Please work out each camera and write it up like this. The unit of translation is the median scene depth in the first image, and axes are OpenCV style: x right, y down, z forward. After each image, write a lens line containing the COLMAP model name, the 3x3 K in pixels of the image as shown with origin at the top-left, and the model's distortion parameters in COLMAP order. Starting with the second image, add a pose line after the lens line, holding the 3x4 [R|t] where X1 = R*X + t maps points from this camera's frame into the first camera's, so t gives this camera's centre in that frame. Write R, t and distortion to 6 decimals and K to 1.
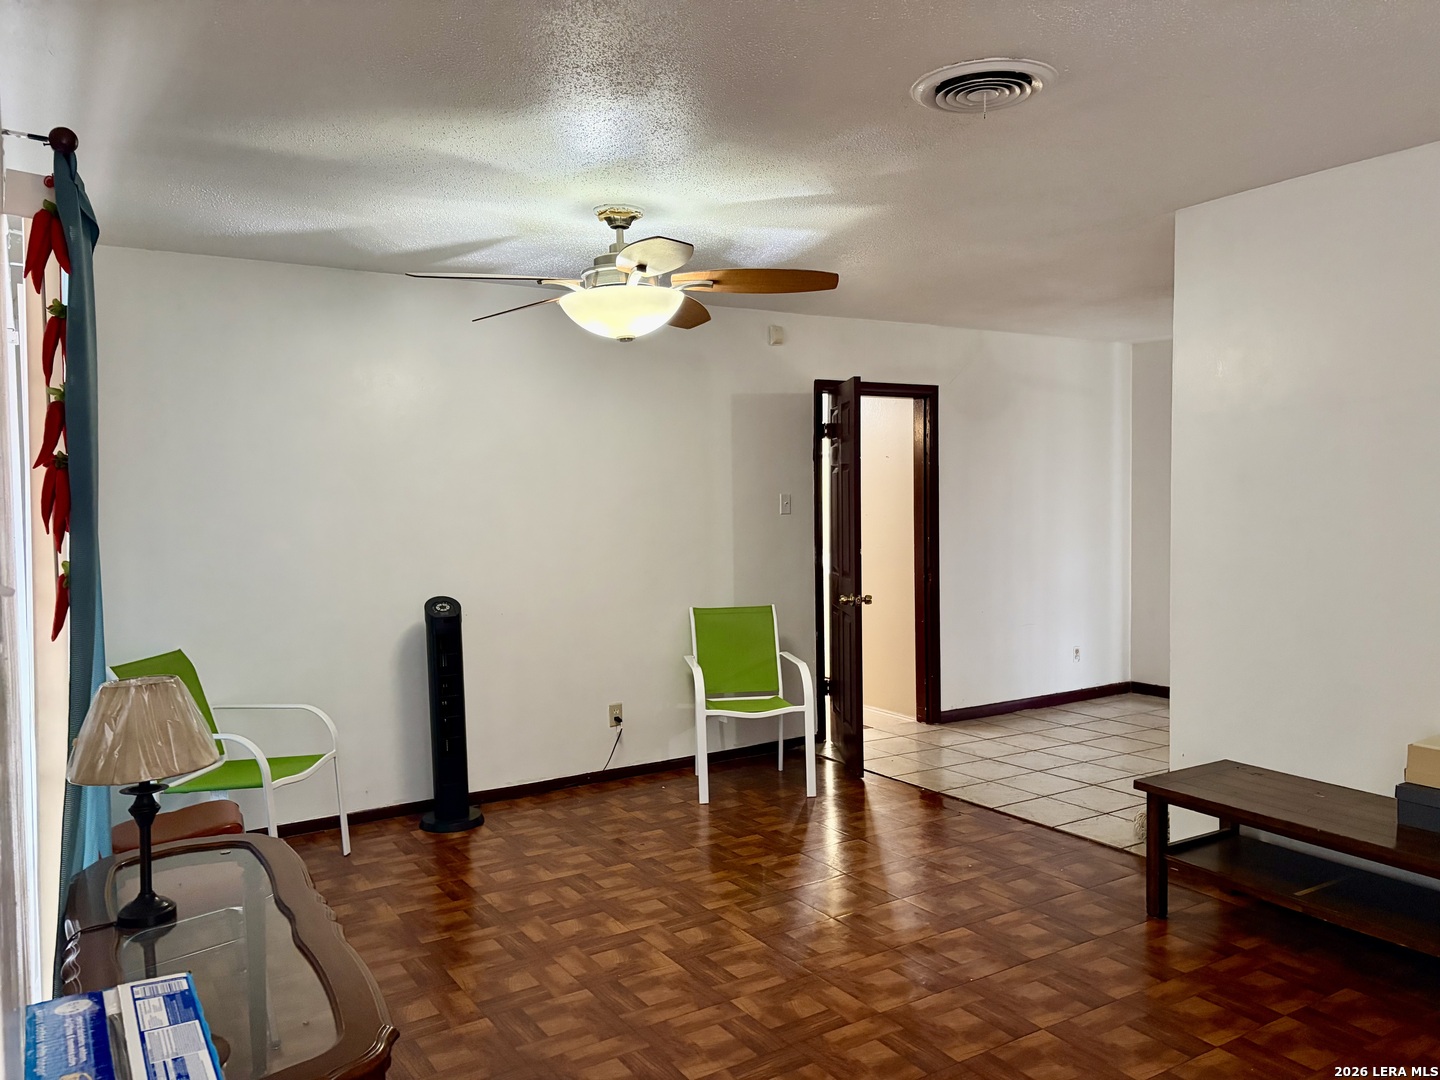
lens RADIAL K [[1109.2, 0, 720.0], [0, 1109.2, 540.0], [0, 0, 1]] dist [0.005968, -0.000849]
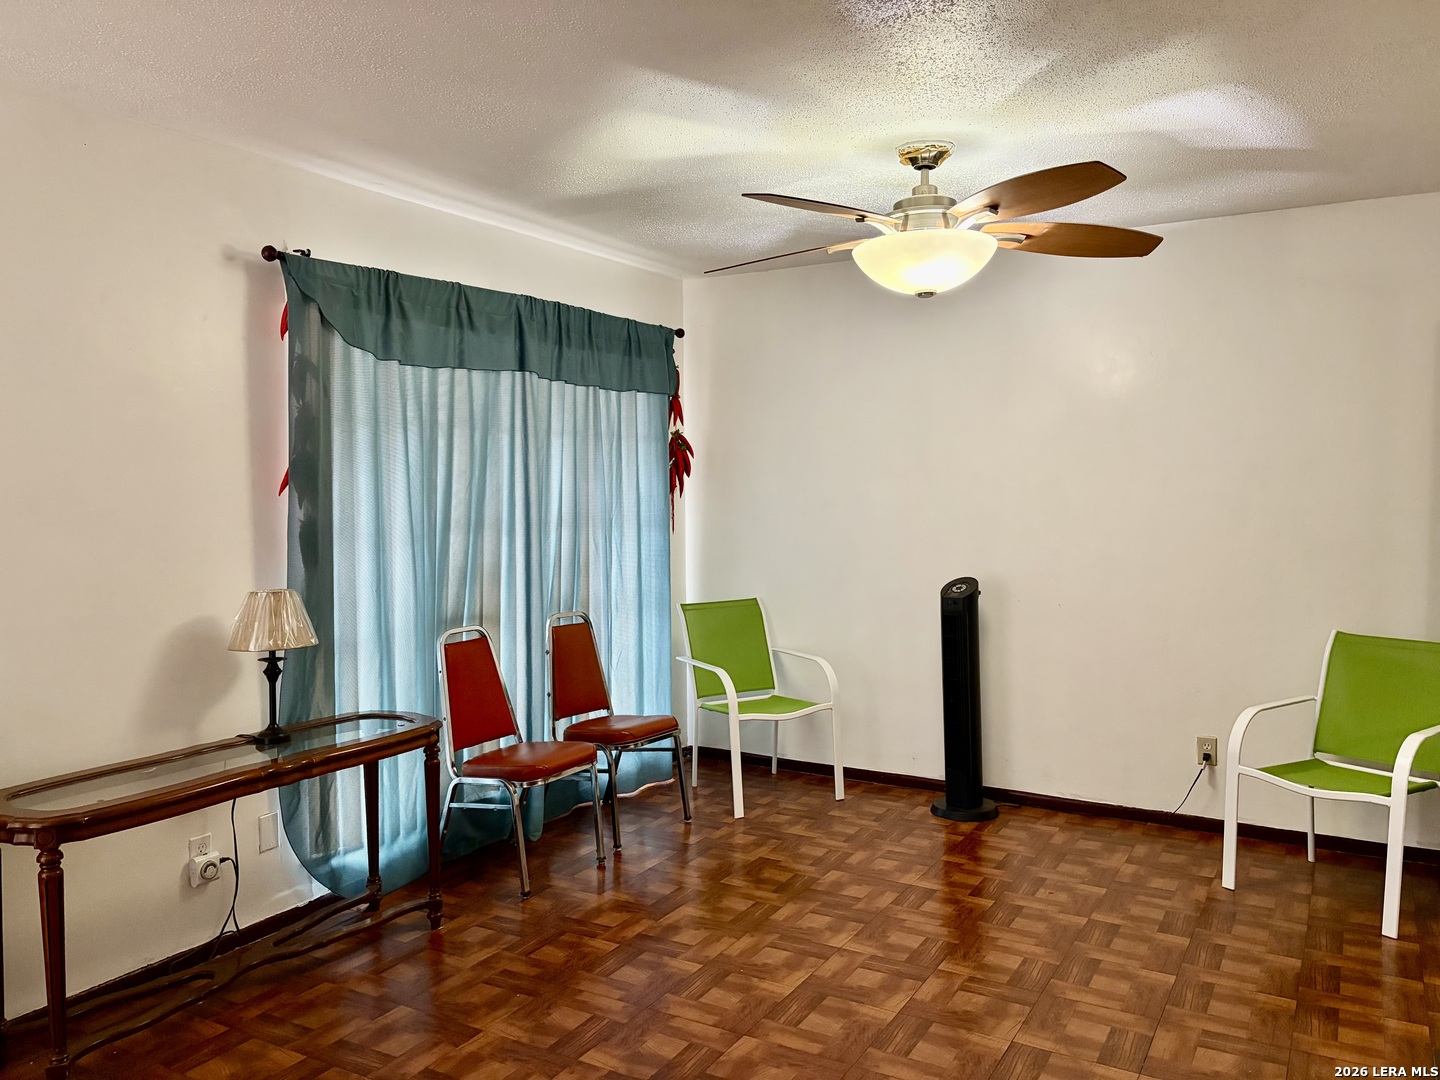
lens RADIAL K [[1109.2, 0, 720.0], [0, 1109.2, 540.0], [0, 0, 1]] dist [0.005968, -0.000849]
pose [[0.478871, 0.071973, -0.874930, 0.616780], [-0.051900, 0.997211, 0.053627, -0.026365], [0.876350, 0.019728, 0.481271, 0.441623]]
